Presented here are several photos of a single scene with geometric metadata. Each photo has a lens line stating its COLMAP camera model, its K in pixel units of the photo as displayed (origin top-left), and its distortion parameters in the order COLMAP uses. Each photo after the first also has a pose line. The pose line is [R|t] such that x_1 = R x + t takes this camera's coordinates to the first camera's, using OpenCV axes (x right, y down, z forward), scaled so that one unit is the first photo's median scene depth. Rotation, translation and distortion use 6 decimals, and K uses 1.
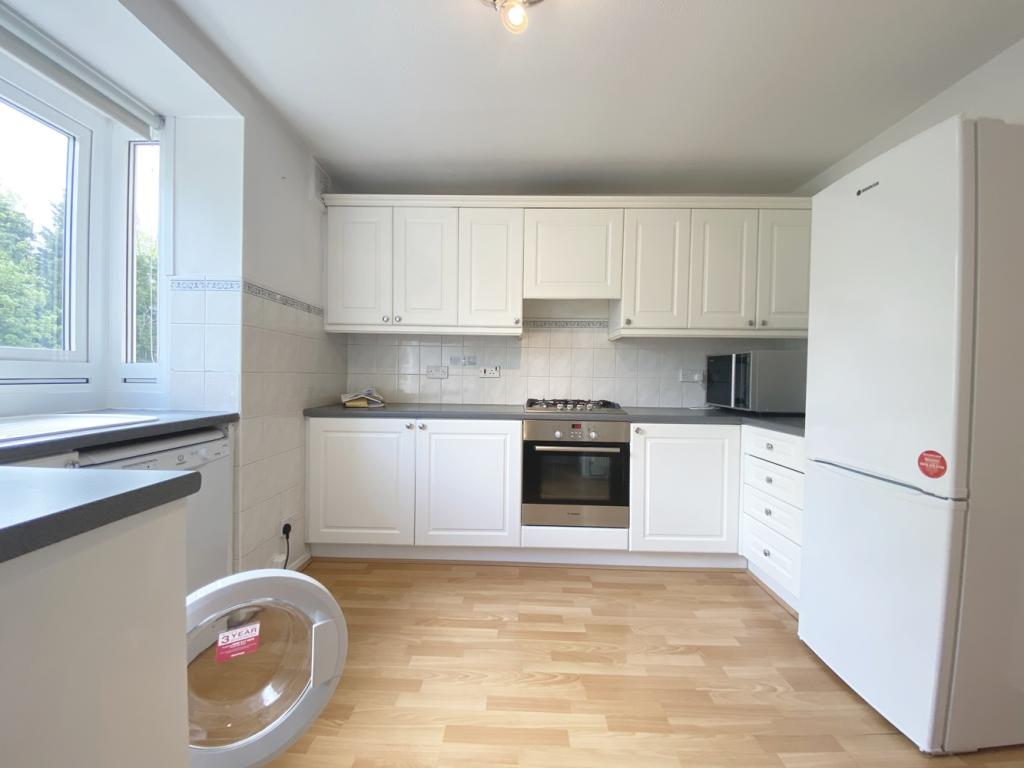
lens RADIAL K [[412.9, 0, 512.2], [0, 412.9, 382.1], [0, 0, 1]] dist [0.040027, -0.028494]
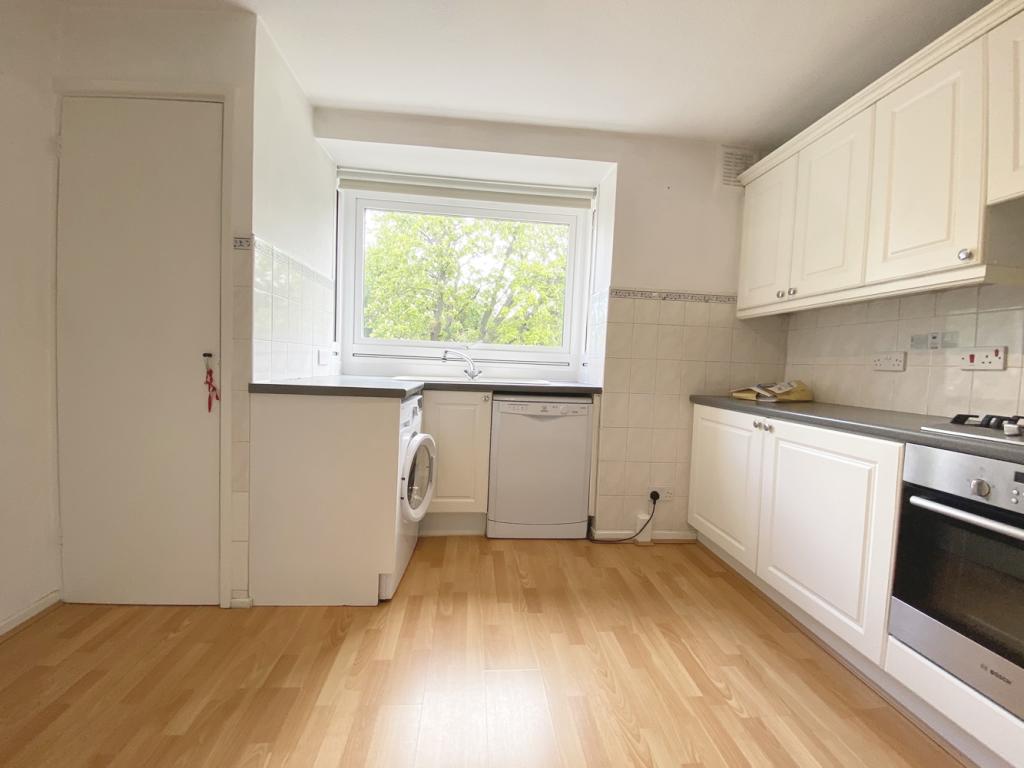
lens RADIAL K [[412.9, 0, 512.2], [0, 412.9, 382.1], [0, 0, 1]] dist [0.040027, -0.028494]
pose [[0.121549, 0.034311, -0.991992, 0.497874], [-0.052428, 0.998229, 0.028103, 0.026265], [0.991200, 0.048592, 0.123132, 0.423891]]
